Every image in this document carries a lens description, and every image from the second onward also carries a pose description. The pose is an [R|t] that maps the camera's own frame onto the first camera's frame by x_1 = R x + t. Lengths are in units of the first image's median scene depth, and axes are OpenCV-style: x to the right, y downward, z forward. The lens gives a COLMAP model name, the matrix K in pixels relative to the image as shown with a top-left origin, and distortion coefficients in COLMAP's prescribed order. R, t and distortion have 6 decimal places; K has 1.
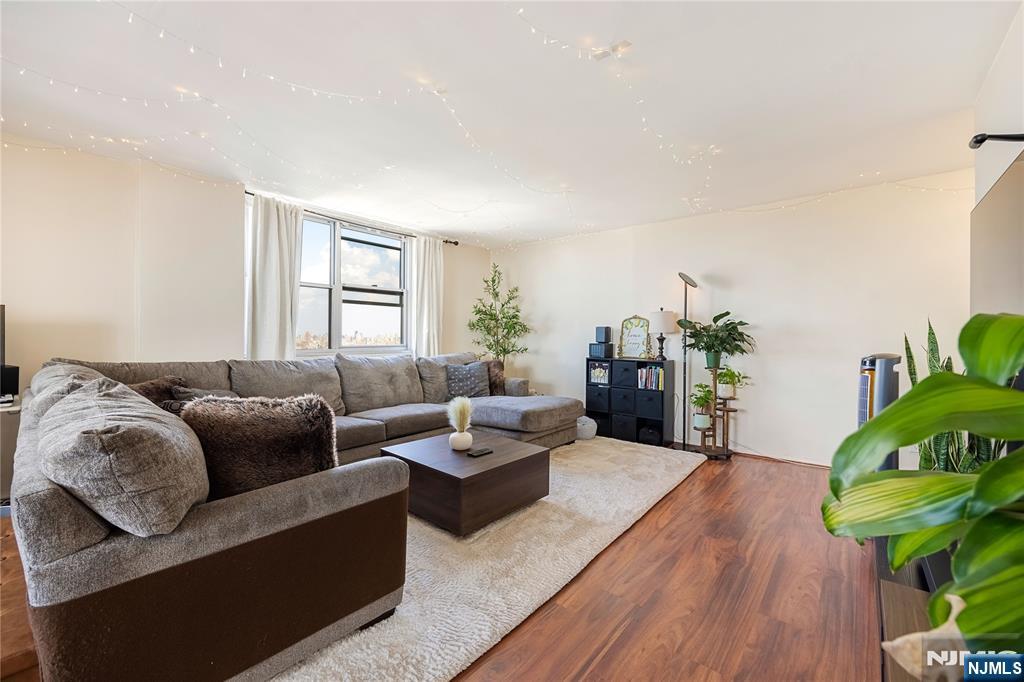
lens RADIAL K [[416.1, 0, 509.0], [0, 416.1, 337.2], [0, 0, 1]] dist [-0.000976, 0.000013]
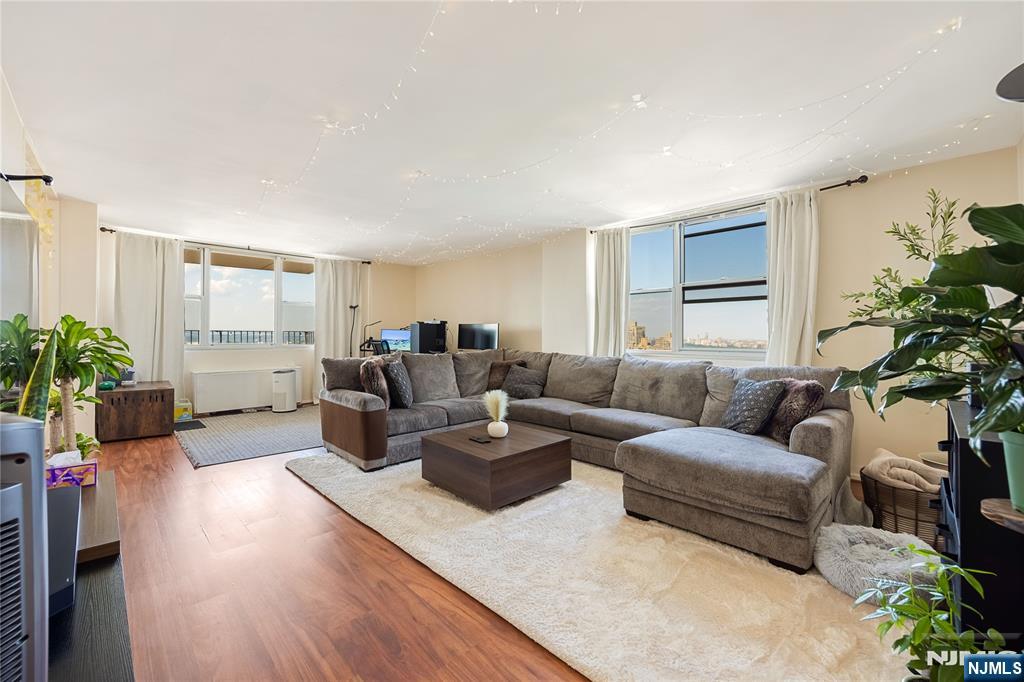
lens RADIAL K [[424.3, 0, 507.3], [0, 424.3, 338.3], [0, 0, 1]] dist [-0.003825, -0.000261]
pose [[-0.106534, 0.001559, -0.994308, 0.664670], [-0.012149, 0.999922, 0.002869, -0.000570], [0.994235, 0.012386, -0.106507, 0.746241]]
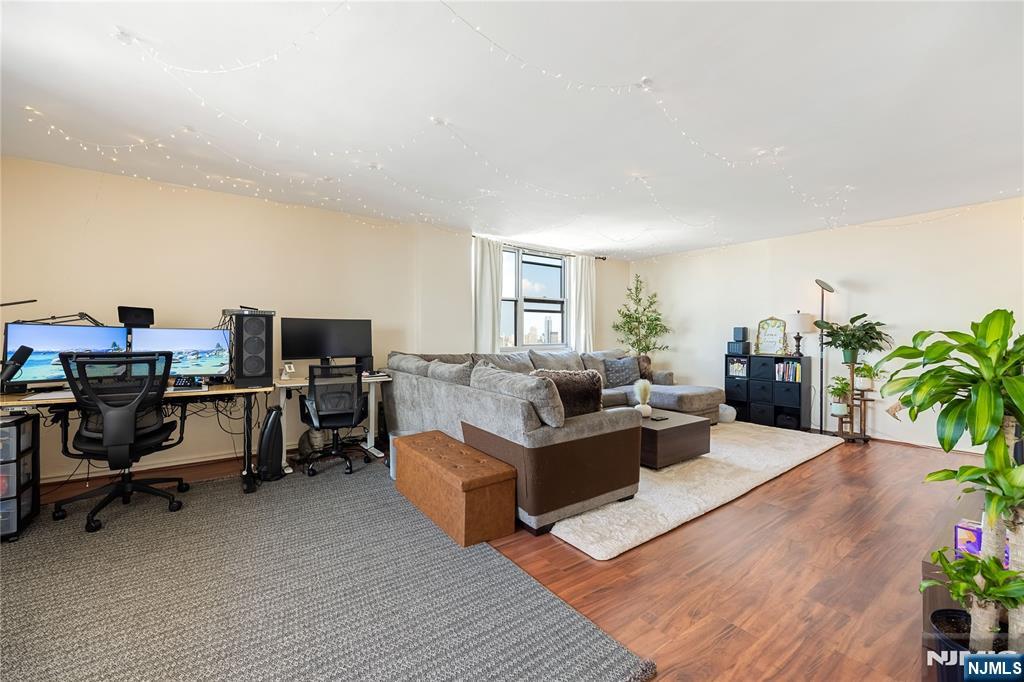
lens RADIAL K [[424.3, 0, 507.3], [0, 424.3, 338.3], [0, 0, 1]] dist [-0.003825, -0.000261]
pose [[0.973285, -0.003928, -0.229566, -0.153120], [0.005092, 0.999977, 0.004481, -0.003685], [0.229543, -0.005530, 0.973283, -0.334293]]
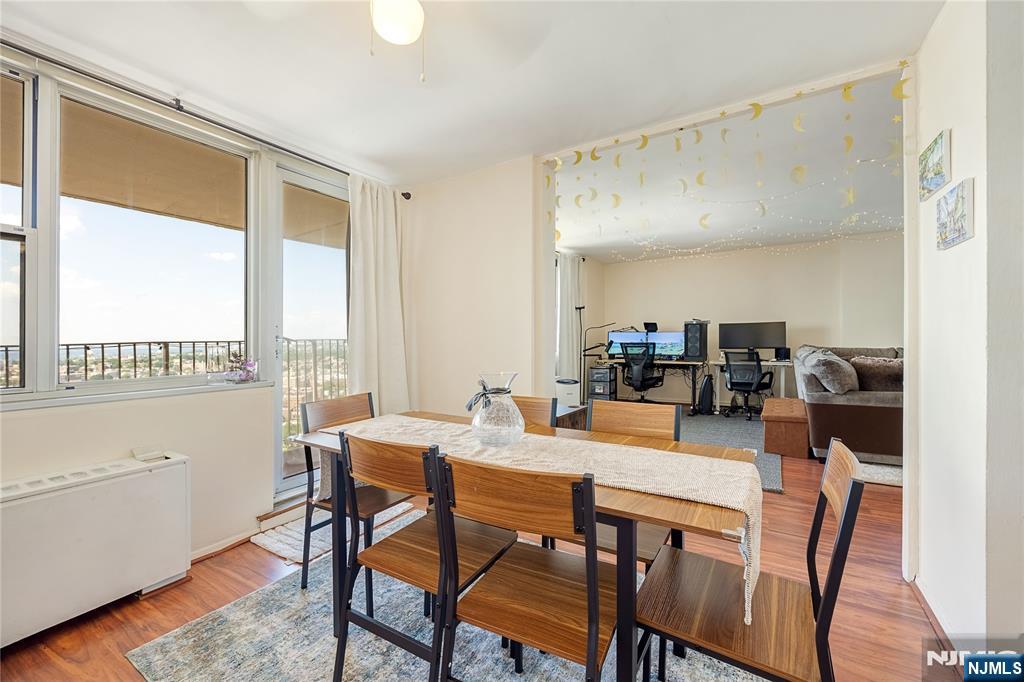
lens RADIAL K [[424.3, 0, 507.3], [0, 424.3, 338.3], [0, 0, 1]] dist [-0.003825, -0.000261]
pose [[0.152722, -0.013890, -0.988172, 0.524486], [0.018167, 0.999772, -0.011245, 0.009279], [0.988102, -0.016235, 0.152940, -0.530386]]
